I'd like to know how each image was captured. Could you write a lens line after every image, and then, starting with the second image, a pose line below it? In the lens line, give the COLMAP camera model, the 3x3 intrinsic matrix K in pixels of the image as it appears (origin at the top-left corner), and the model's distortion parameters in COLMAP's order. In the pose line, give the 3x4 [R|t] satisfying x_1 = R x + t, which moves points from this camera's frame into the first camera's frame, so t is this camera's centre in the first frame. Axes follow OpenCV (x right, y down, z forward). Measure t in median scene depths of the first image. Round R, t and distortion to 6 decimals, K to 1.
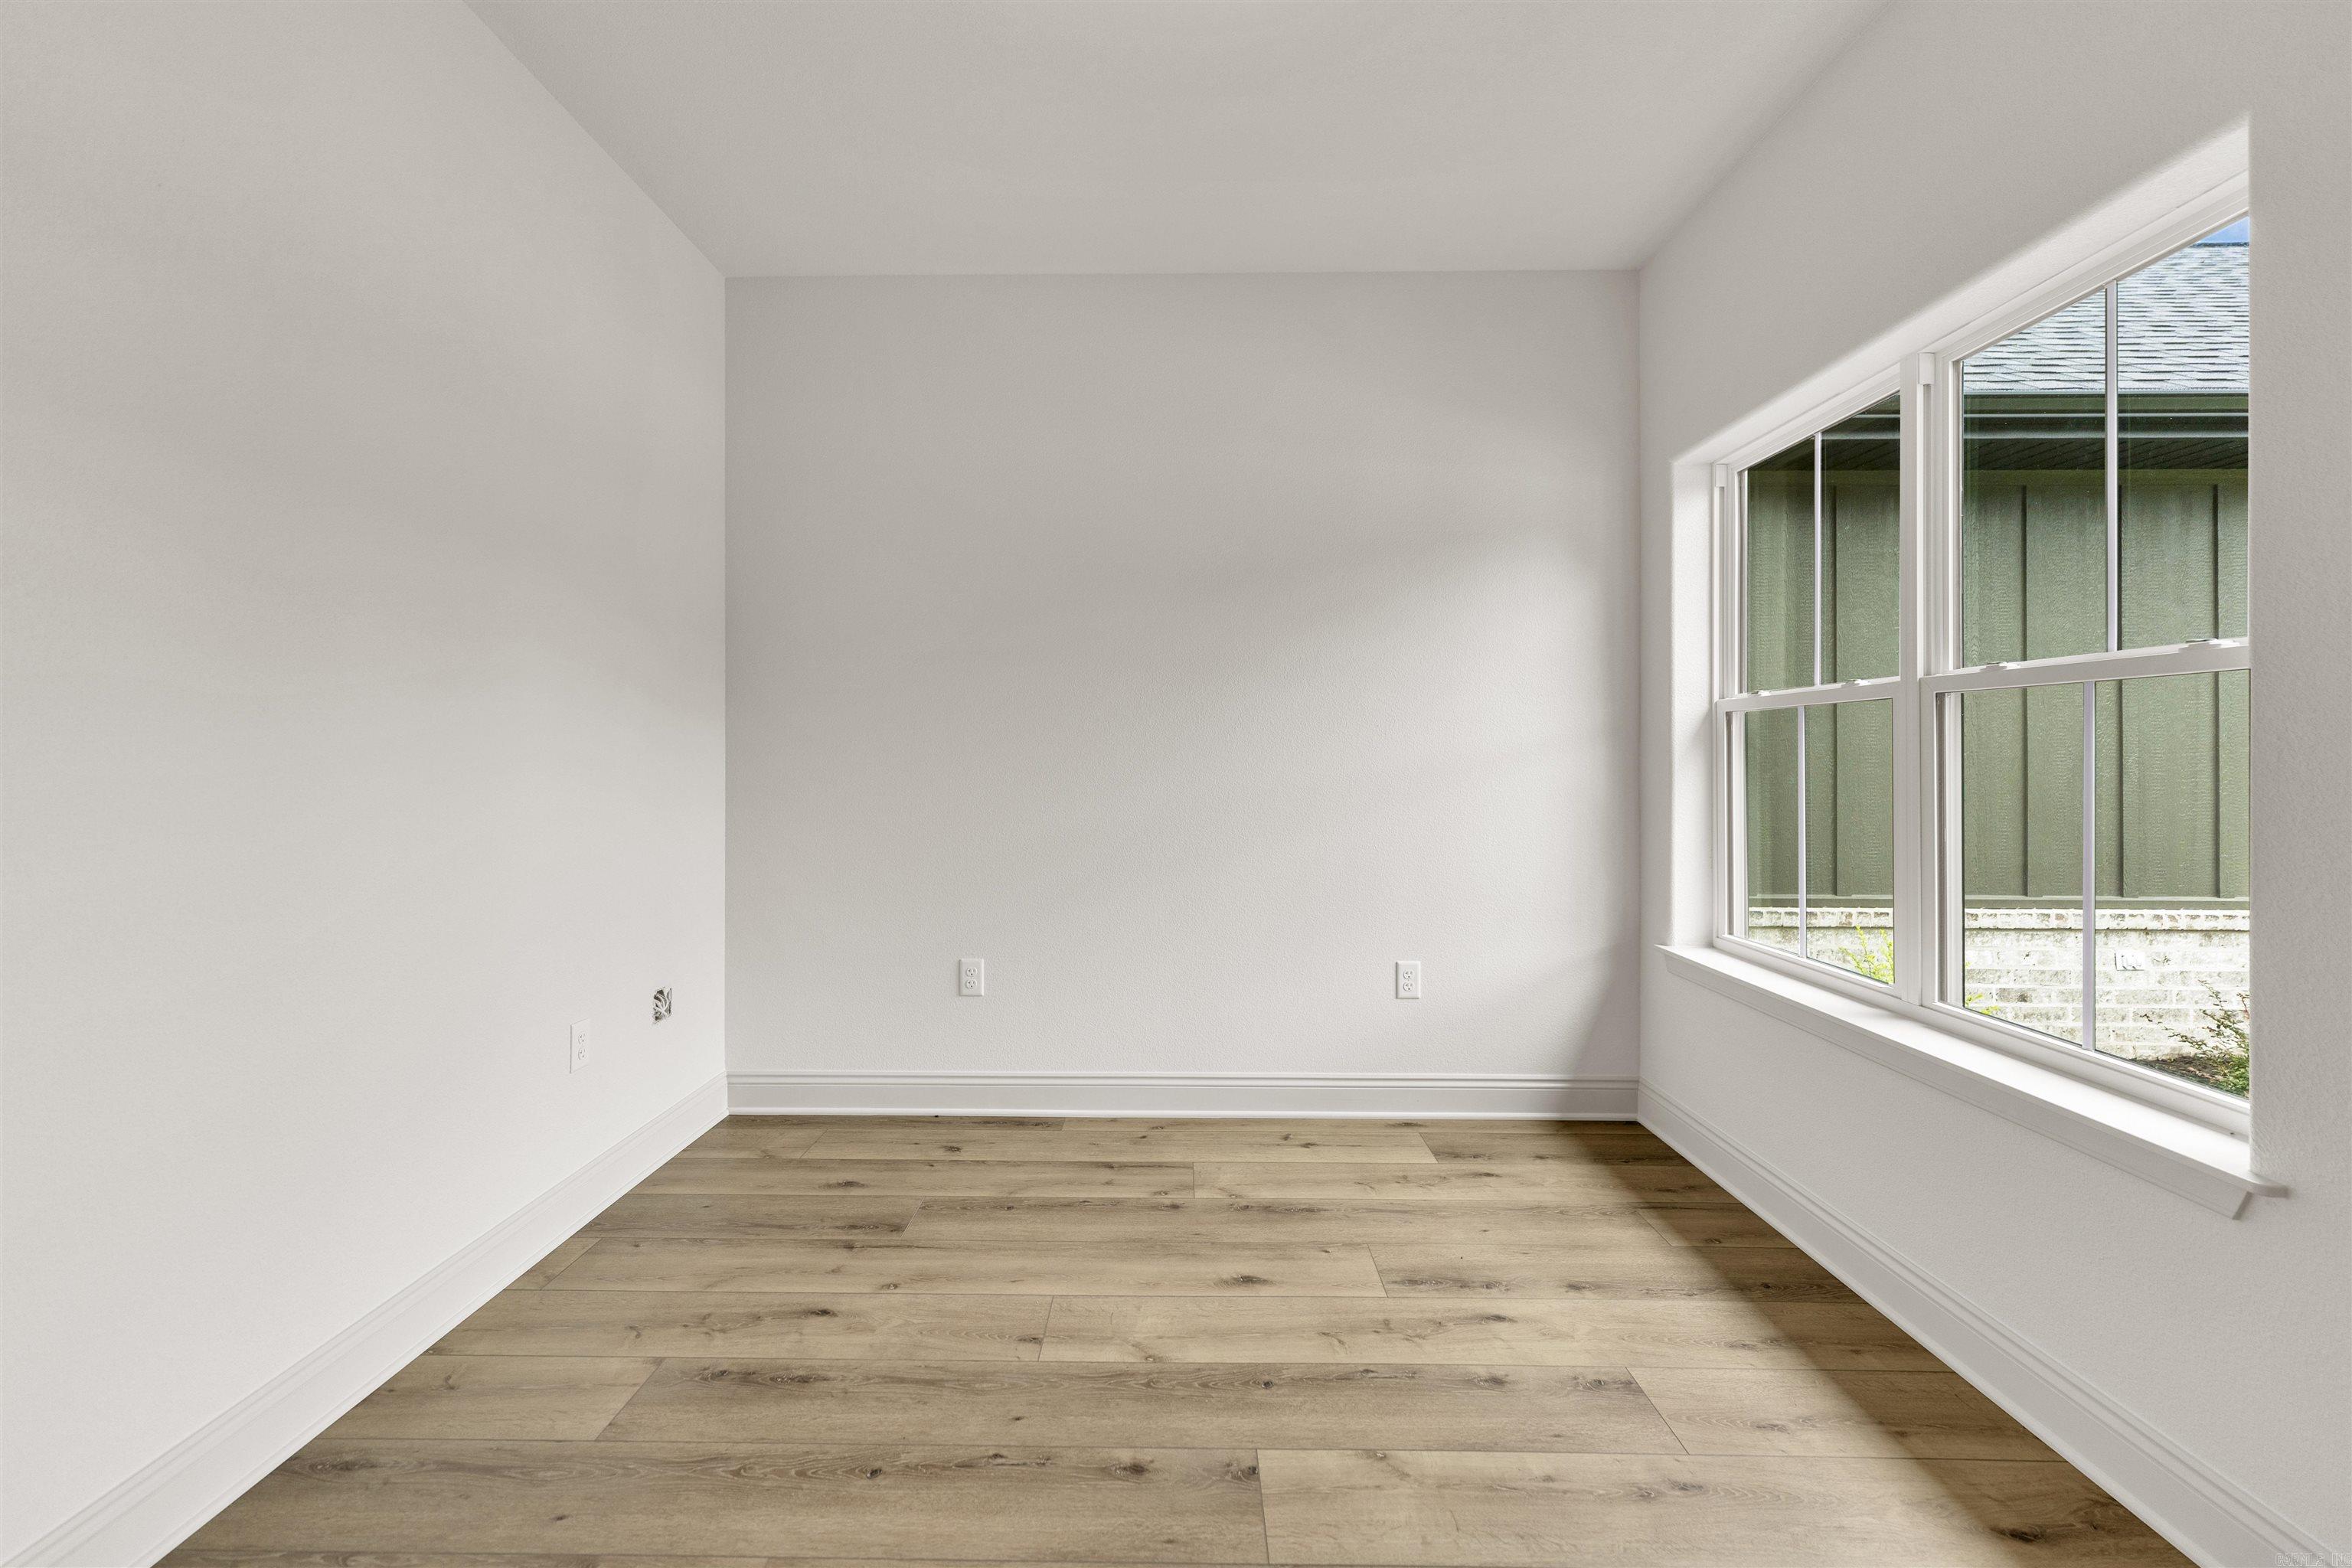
lens RADIAL K [[946.5, 0, 1158.8], [0, 946.5, 770.6], [0, 0, 1]] dist [0.003157, 0.000668]
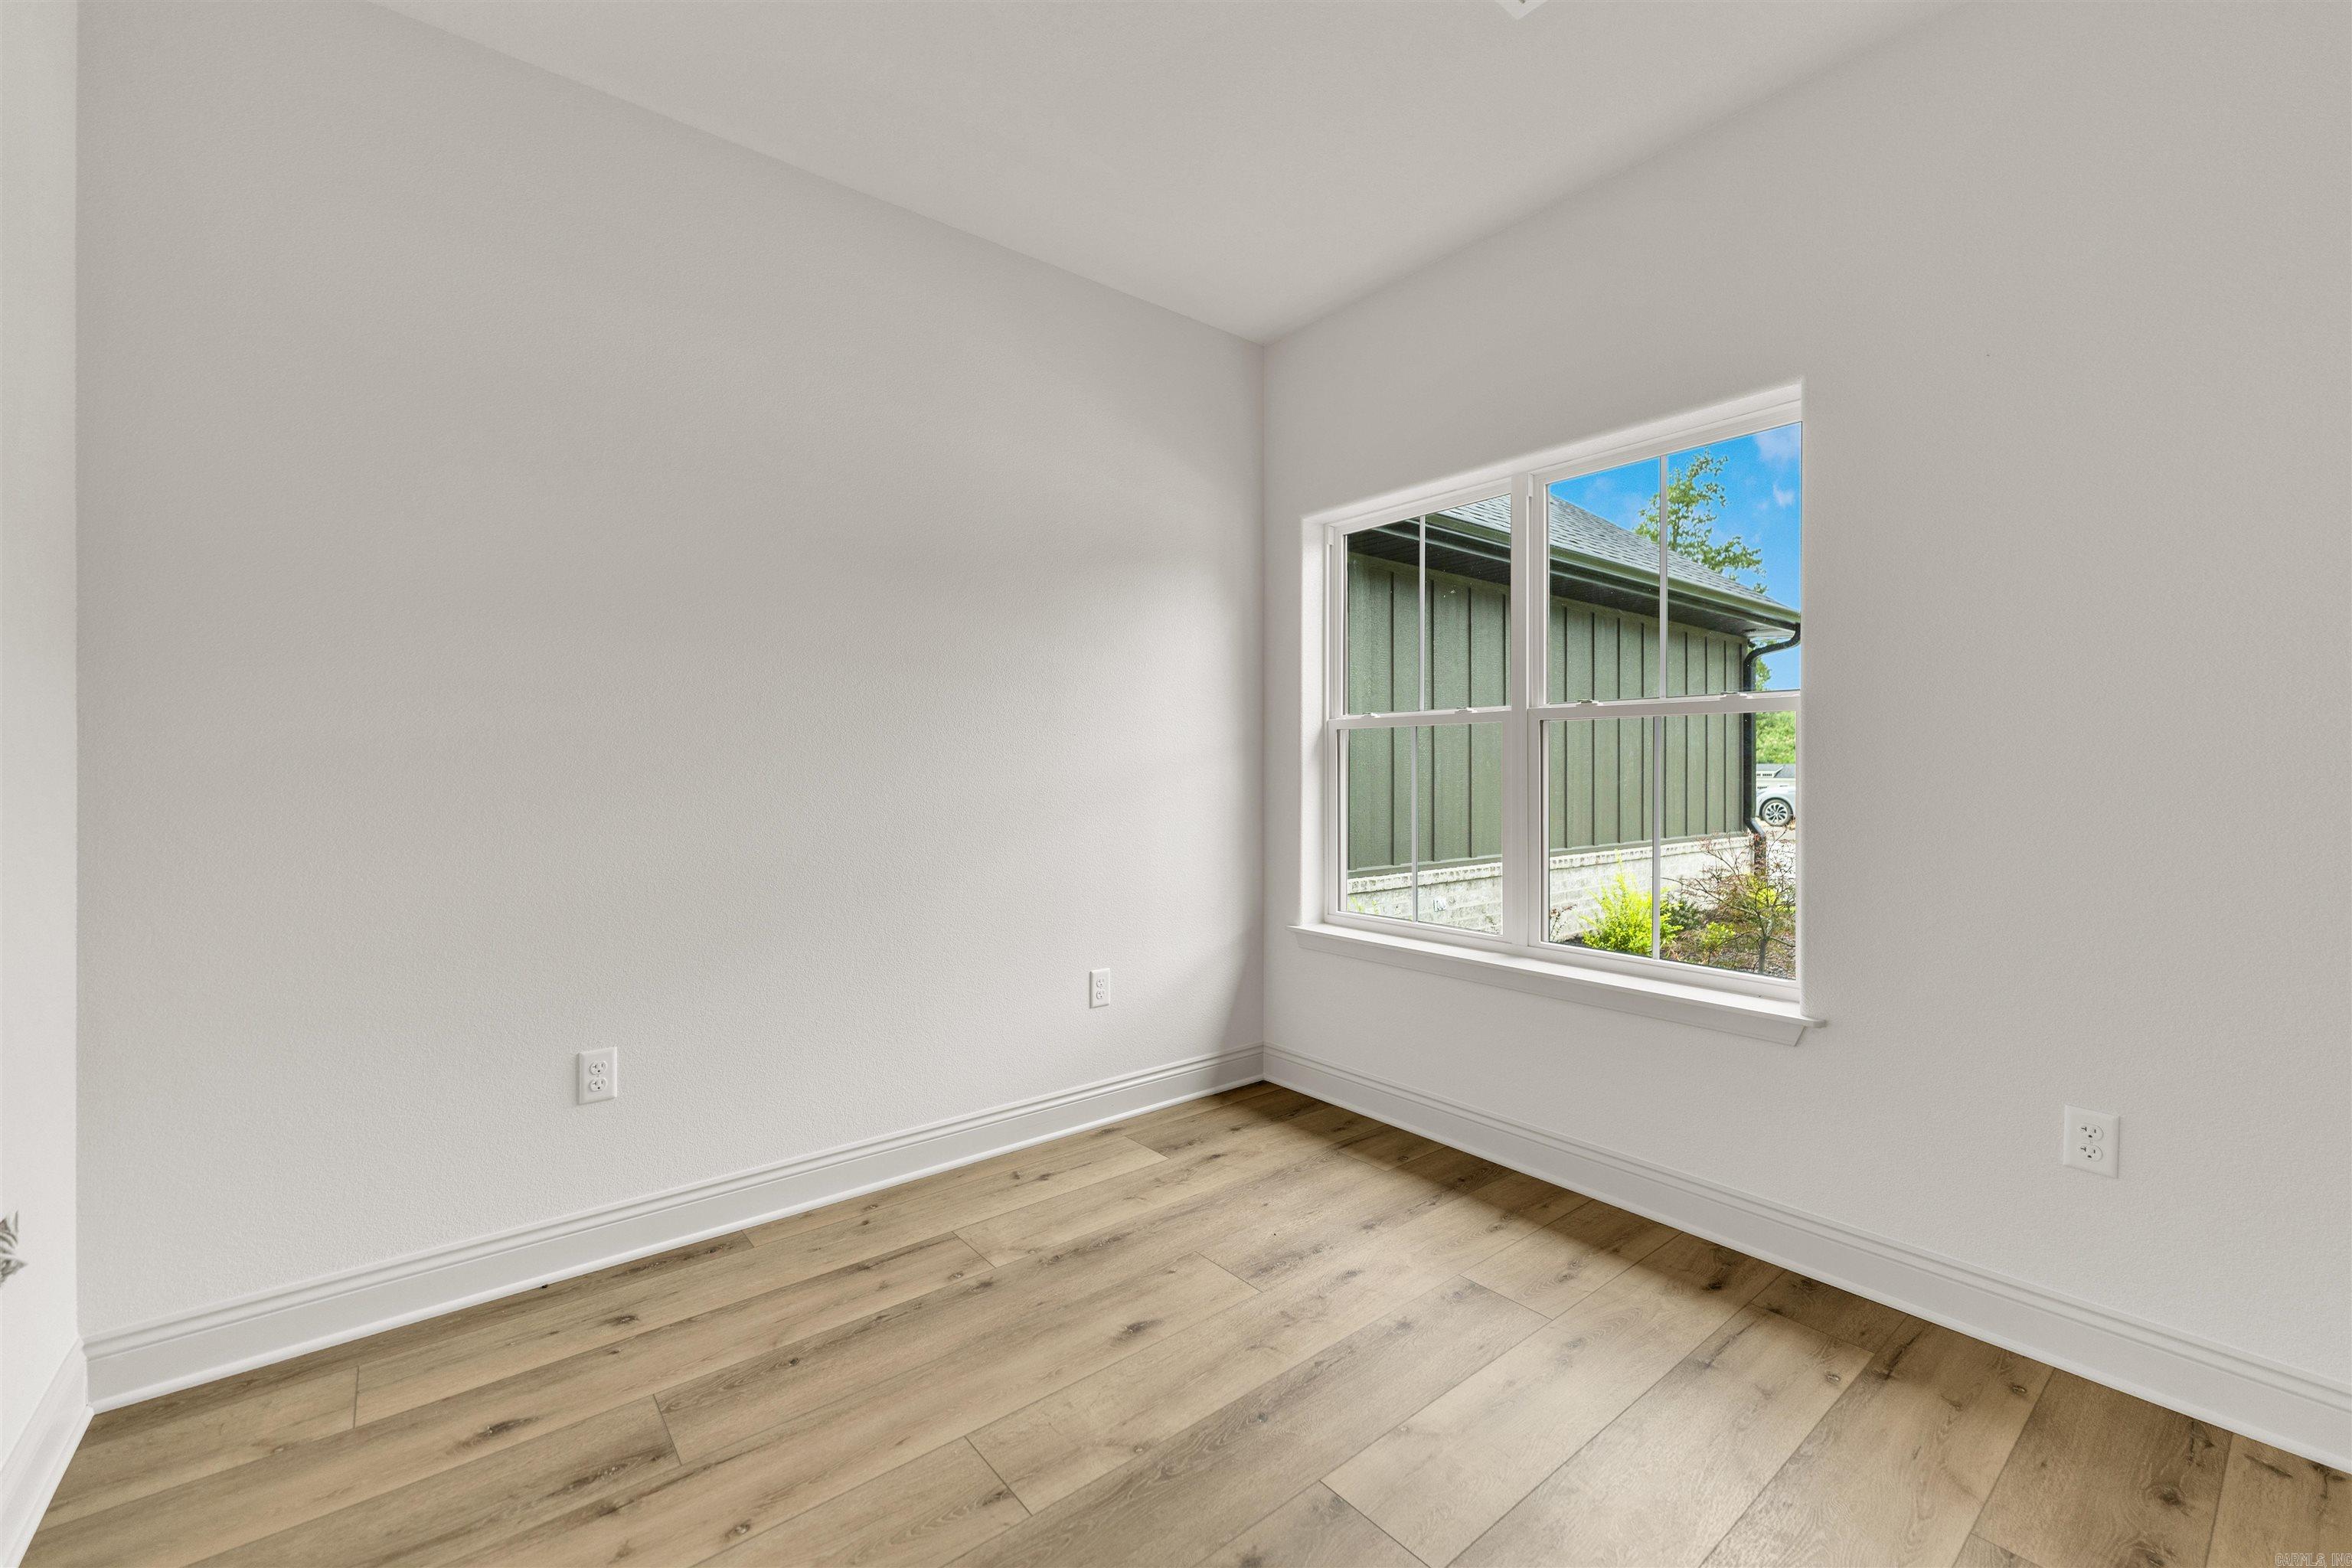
lens RADIAL K [[946.5, 0, 1183.2], [0, 946.5, 778.3], [0, 0, 1]] dist [0.003157, 0.000668]
pose [[0.774058, -0.008230, 0.633061, -0.345910], [0.008595, 0.999960, 0.002490, -0.003682], [-0.633056, 0.003514, 0.774098, 0.188341]]
